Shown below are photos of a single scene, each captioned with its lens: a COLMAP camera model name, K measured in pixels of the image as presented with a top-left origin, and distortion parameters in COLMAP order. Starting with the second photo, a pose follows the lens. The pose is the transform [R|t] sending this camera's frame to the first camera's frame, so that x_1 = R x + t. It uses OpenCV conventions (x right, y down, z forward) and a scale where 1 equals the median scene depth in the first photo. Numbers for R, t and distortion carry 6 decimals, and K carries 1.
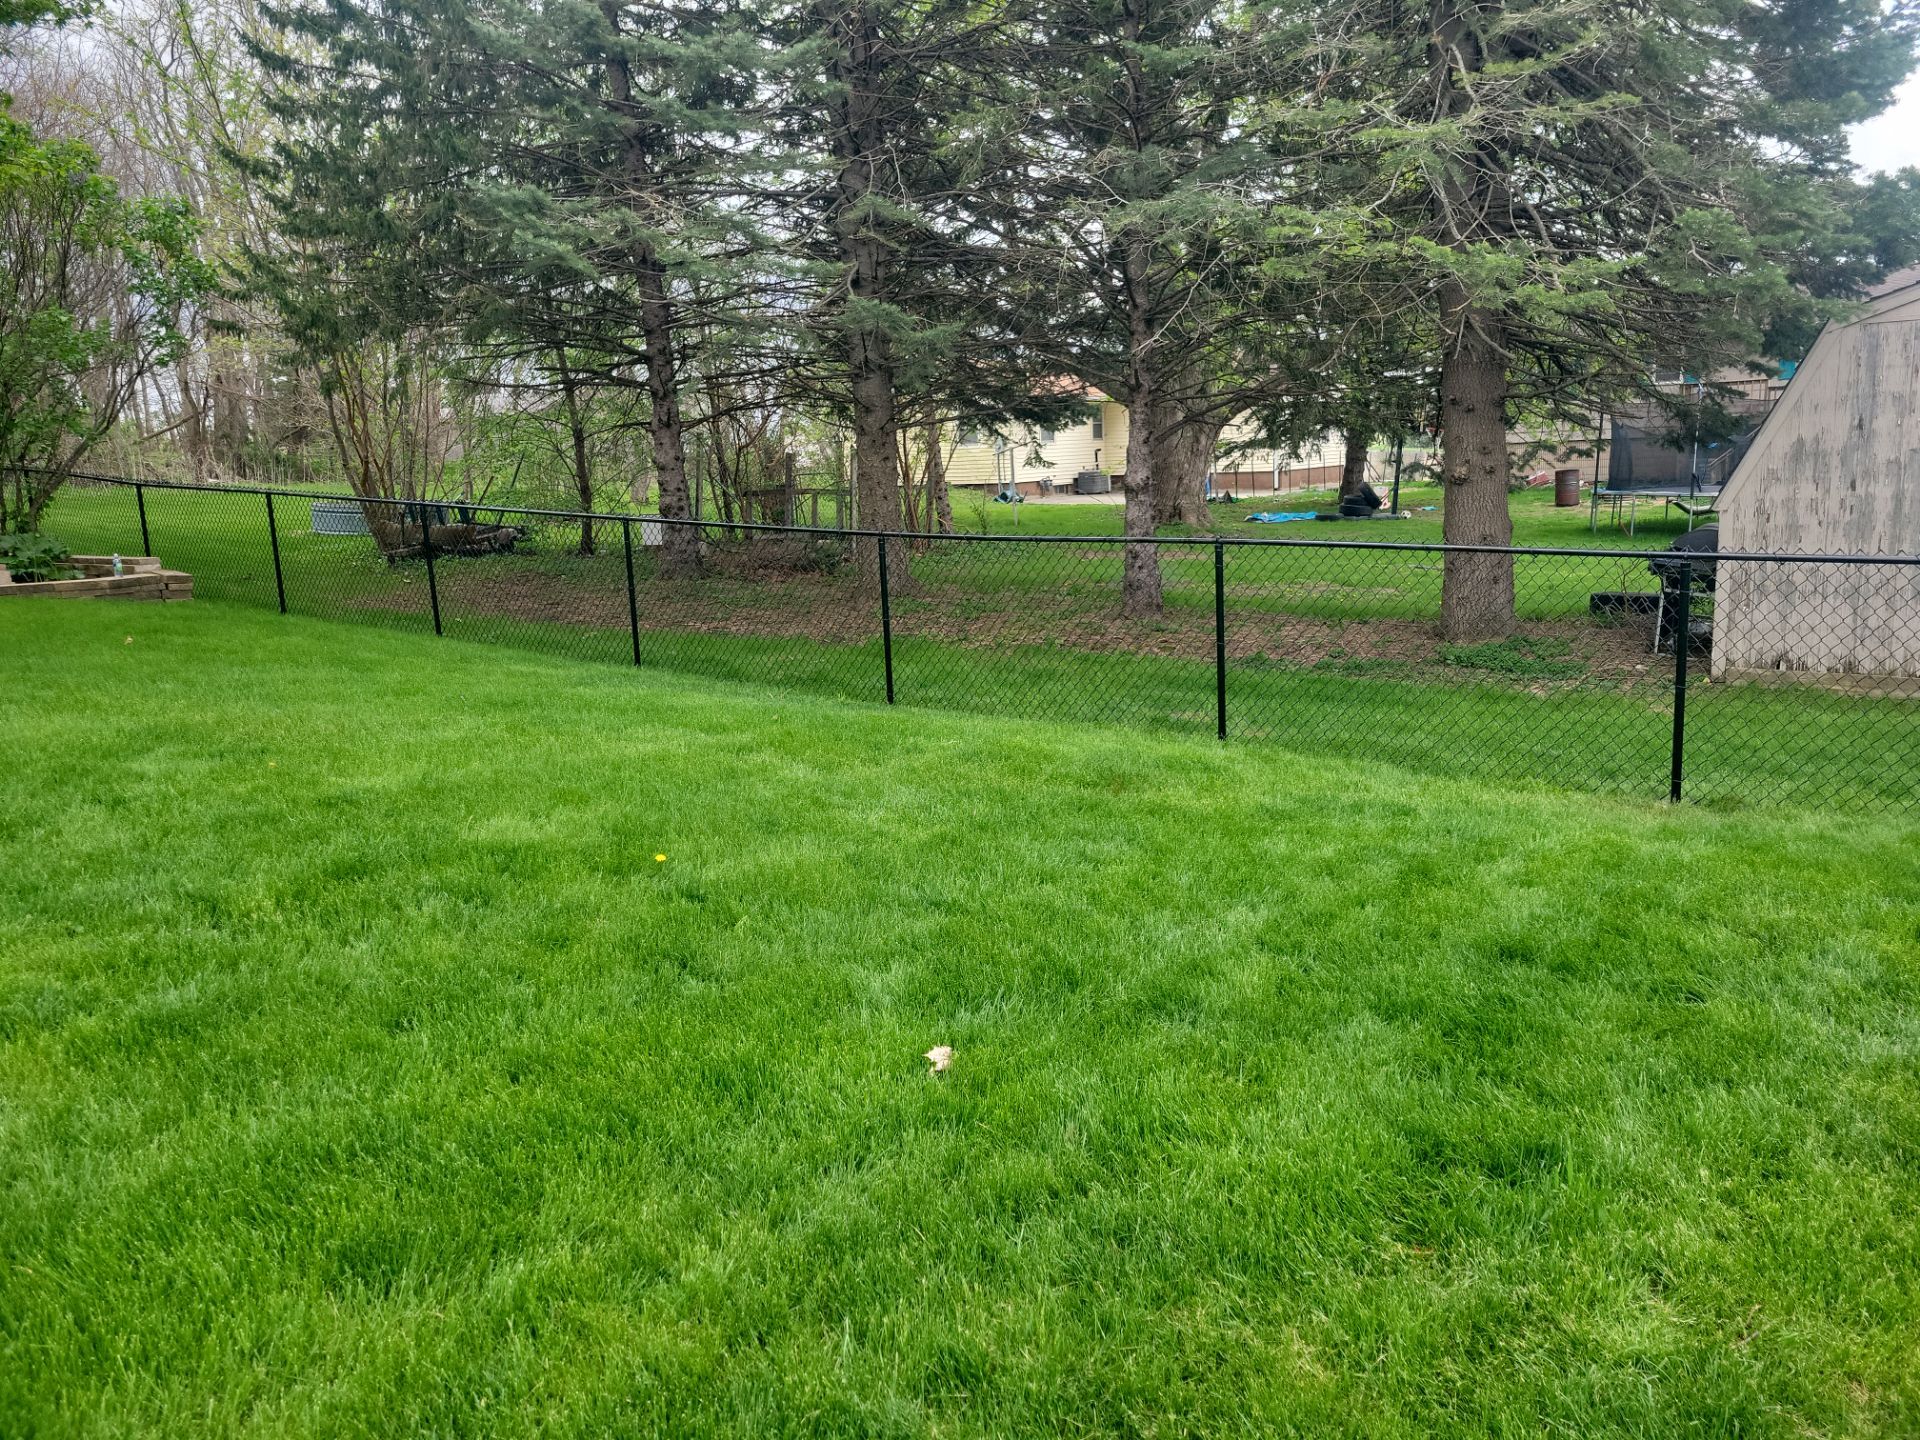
lens RADIAL K [[1453.3, 0, 961.4], [0, 1453.3, 724.2], [0, 0, 1]] dist [0.052908, -0.038030]
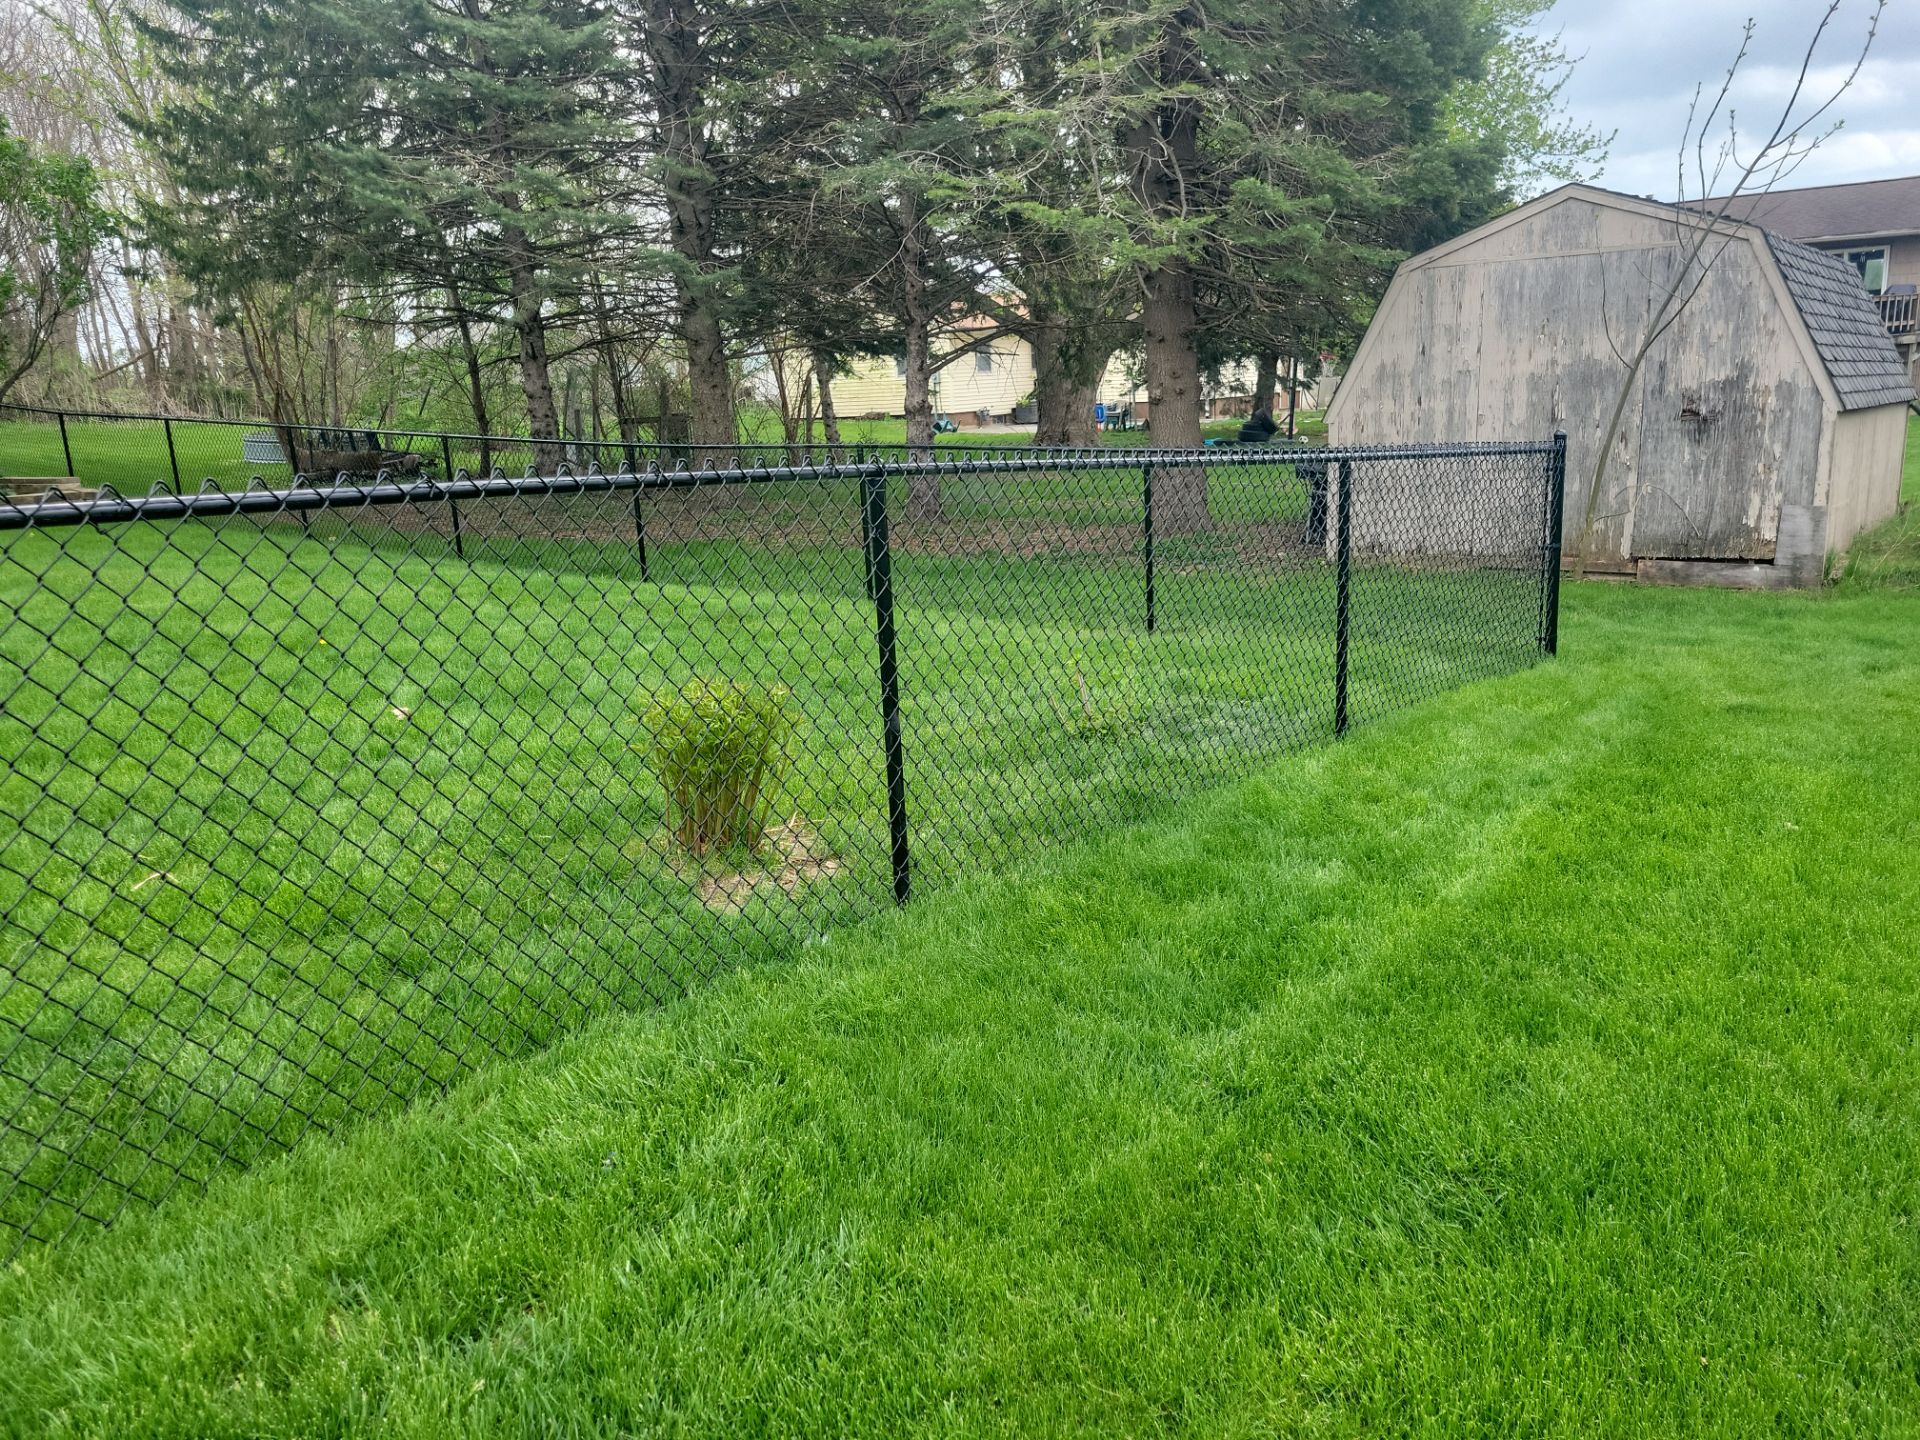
lens RADIAL K [[1453.3, 0, 961.8], [0, 1453.3, 756.4], [0, 0, 1]] dist [0.052908, -0.038030]
pose [[0.999963, -0.007960, -0.003297, 0.128896], [0.008157, 0.997871, 0.064713, 0.031099], [0.002775, -0.064738, 0.997898, -0.144579]]
